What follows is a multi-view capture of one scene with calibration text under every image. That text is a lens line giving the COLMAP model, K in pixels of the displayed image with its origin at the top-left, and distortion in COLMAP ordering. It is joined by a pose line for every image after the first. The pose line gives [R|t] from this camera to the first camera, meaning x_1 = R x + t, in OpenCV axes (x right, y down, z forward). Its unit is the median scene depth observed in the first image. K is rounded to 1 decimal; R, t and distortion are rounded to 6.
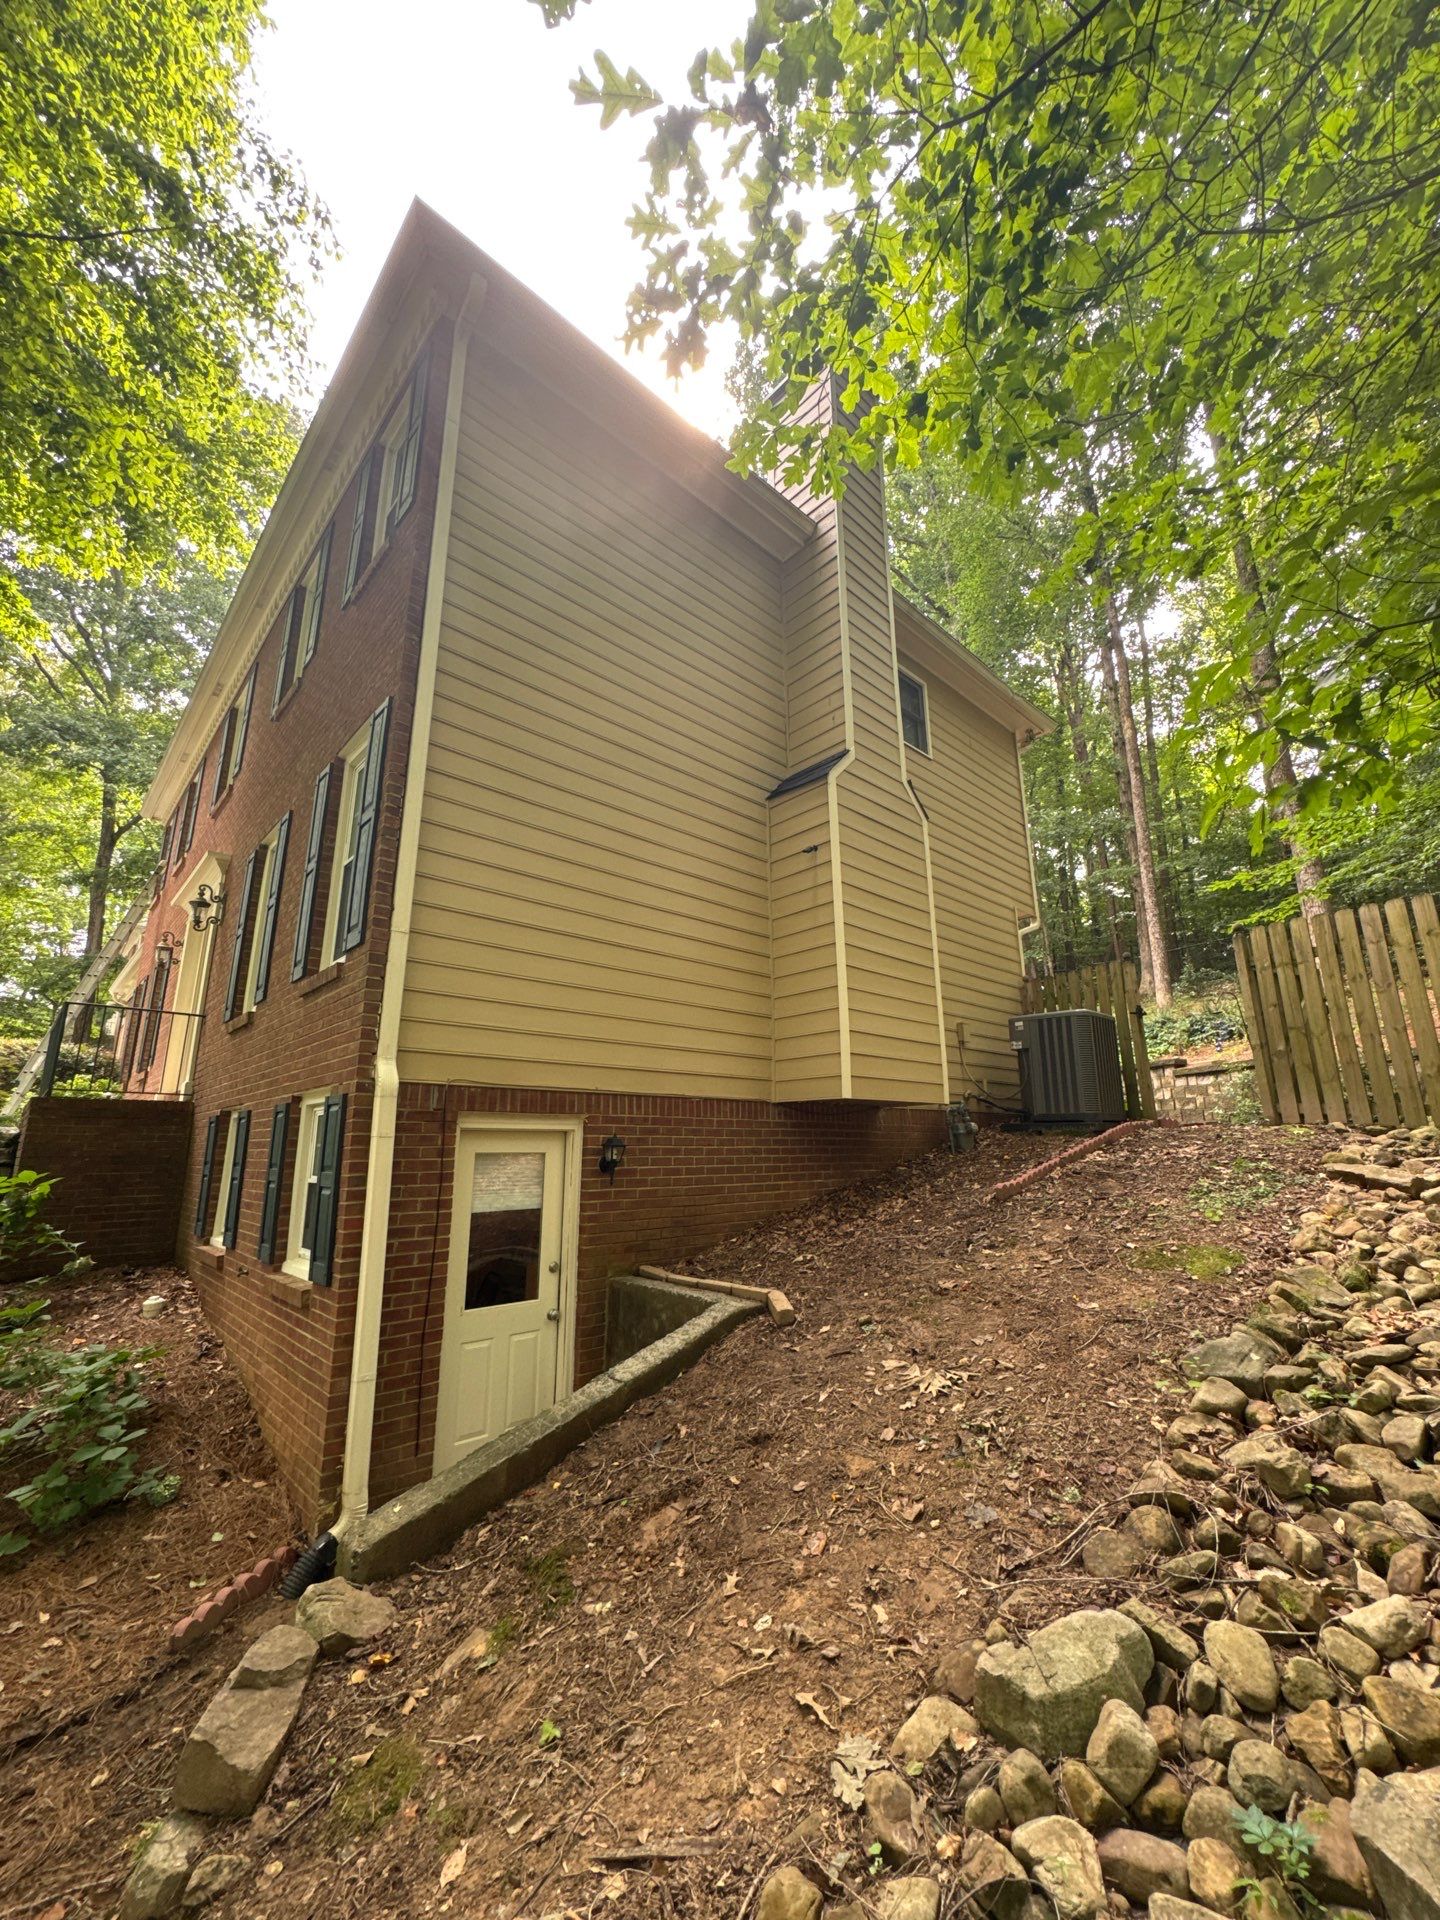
lens RADIAL K [[761.8, 0, 720.5], [0, 761.8, 959.1], [0, 0, 1]] dist [-0.003093, -0.000171]
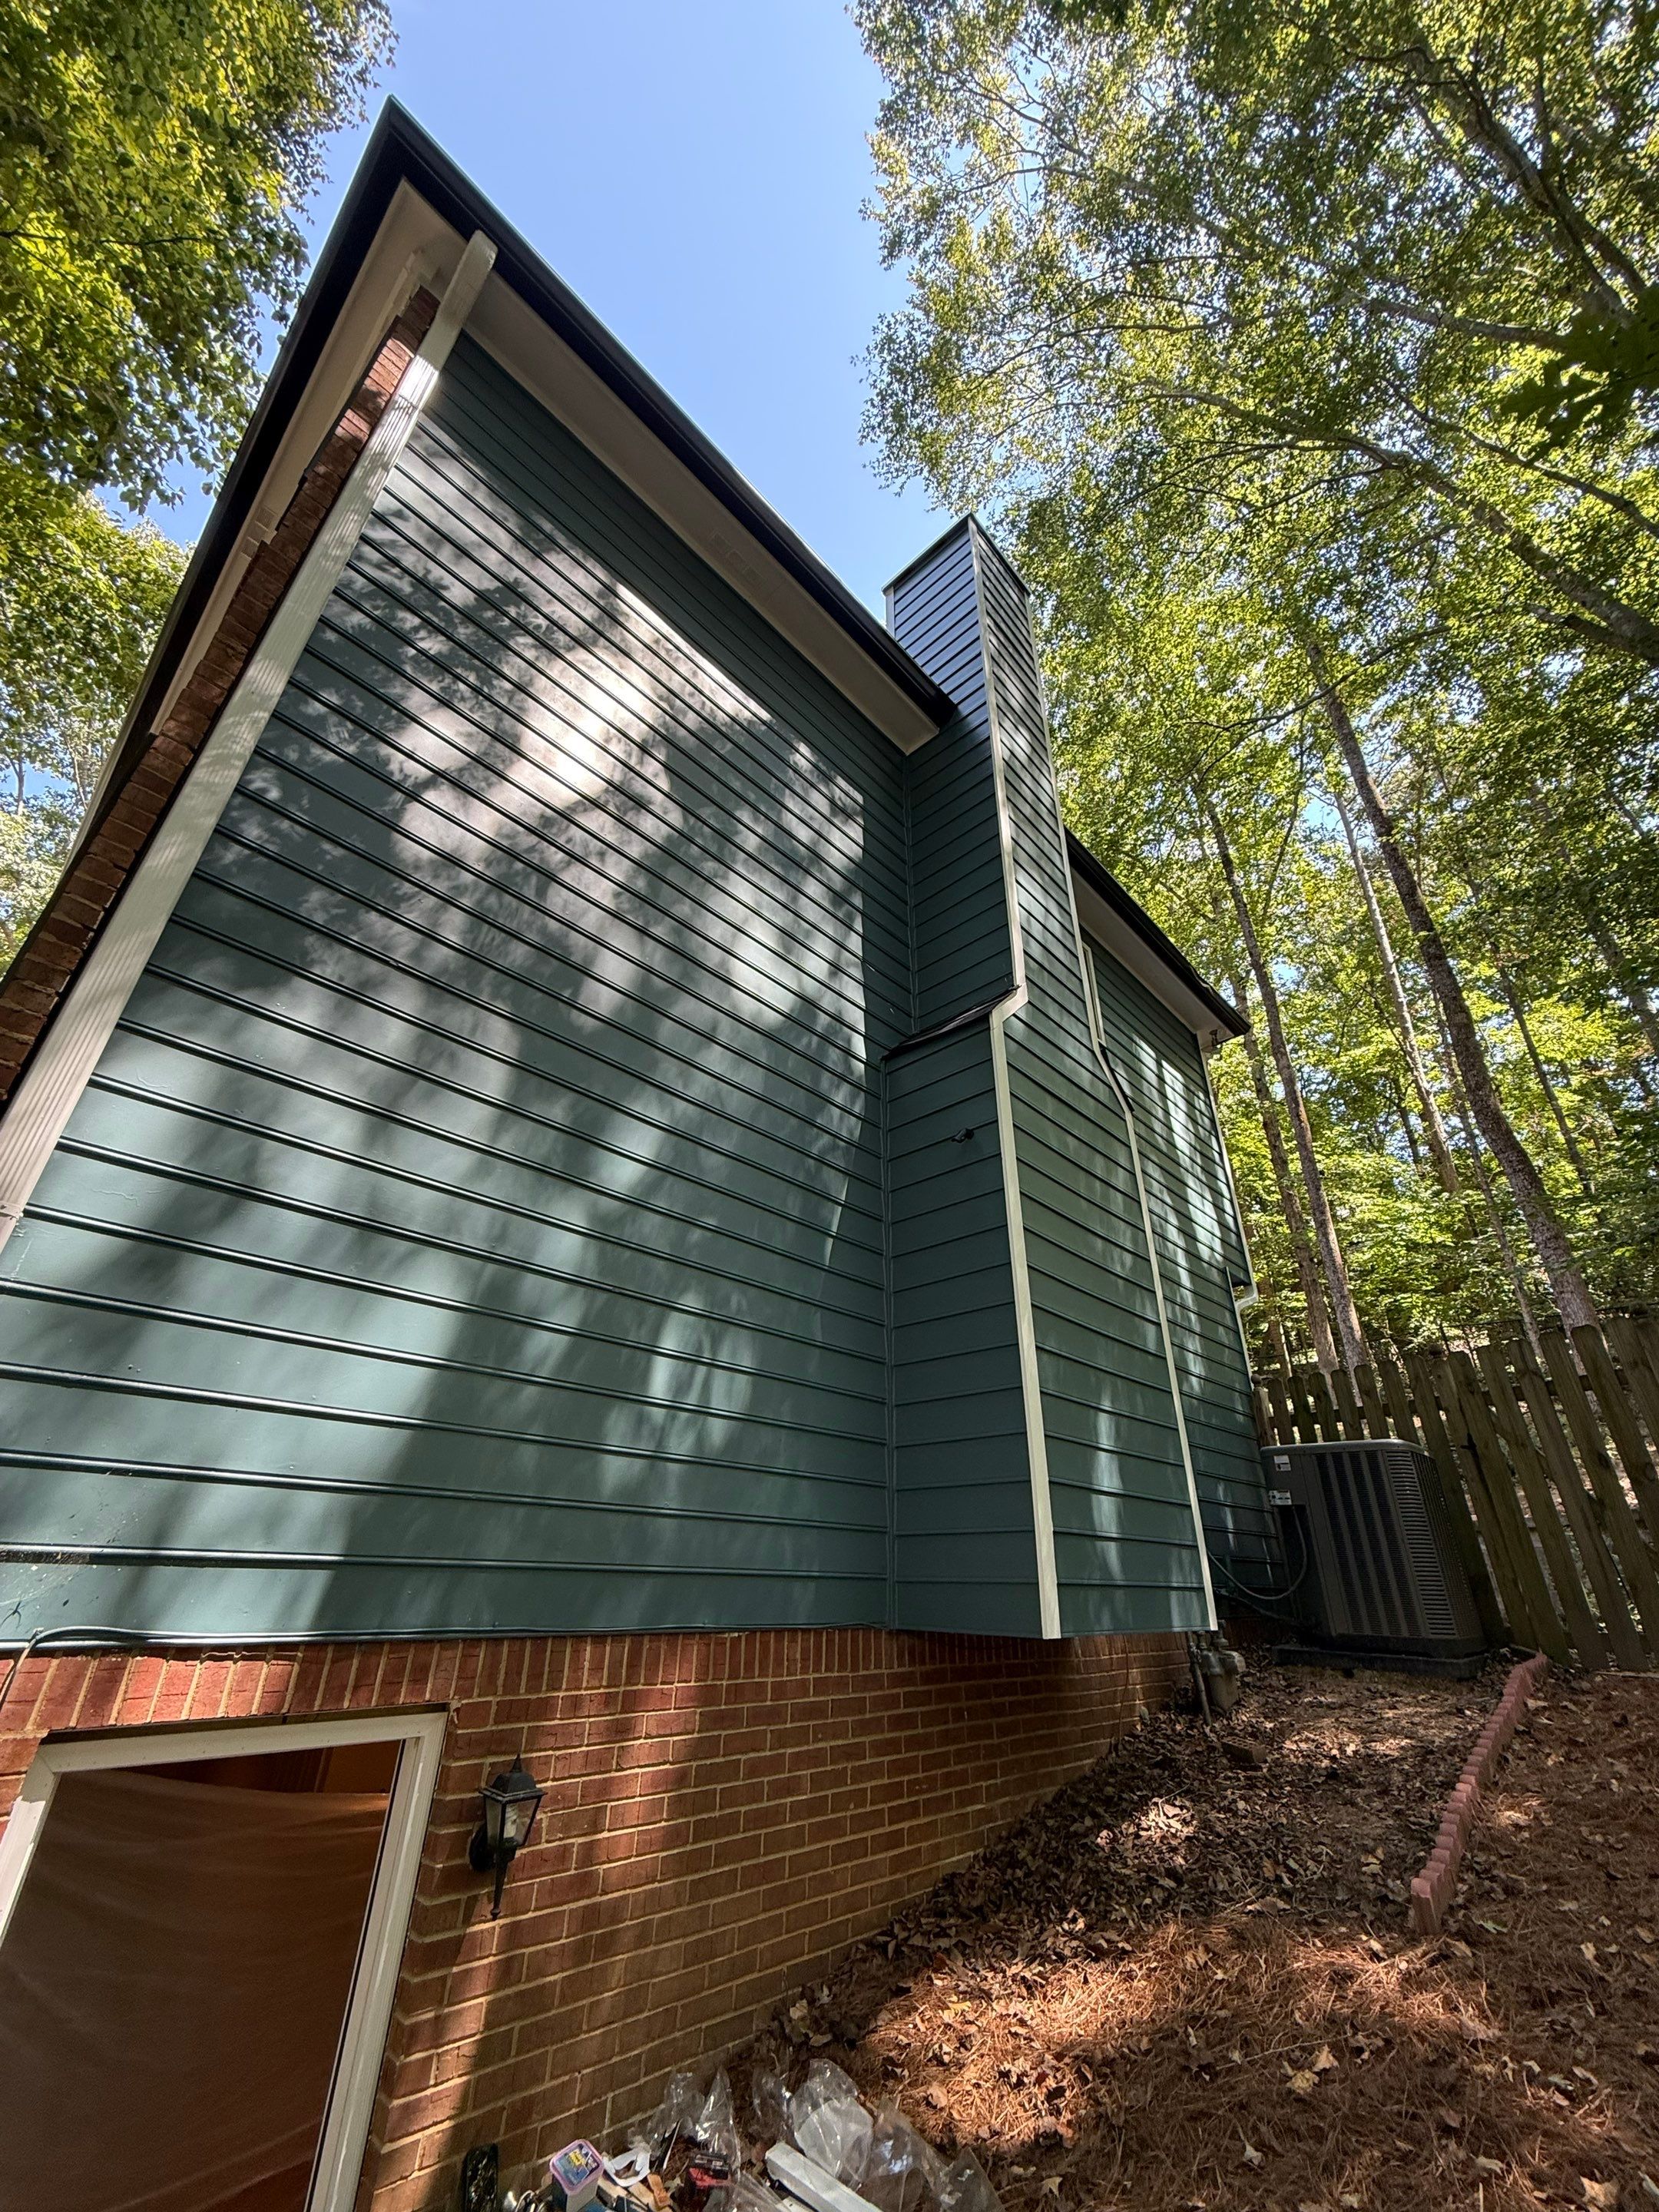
lens RADIAL K [[877.7, 0, 823.5], [0, 877.7, 1107.8], [0, 0, 1]] dist [-0.003093, -0.000171]
pose [[0.997821, 0.049965, 0.043098, -0.013774], [-0.037365, 0.966202, -0.255065, 0.008508], [-0.054386, 0.252899, 0.965963, 0.369104]]
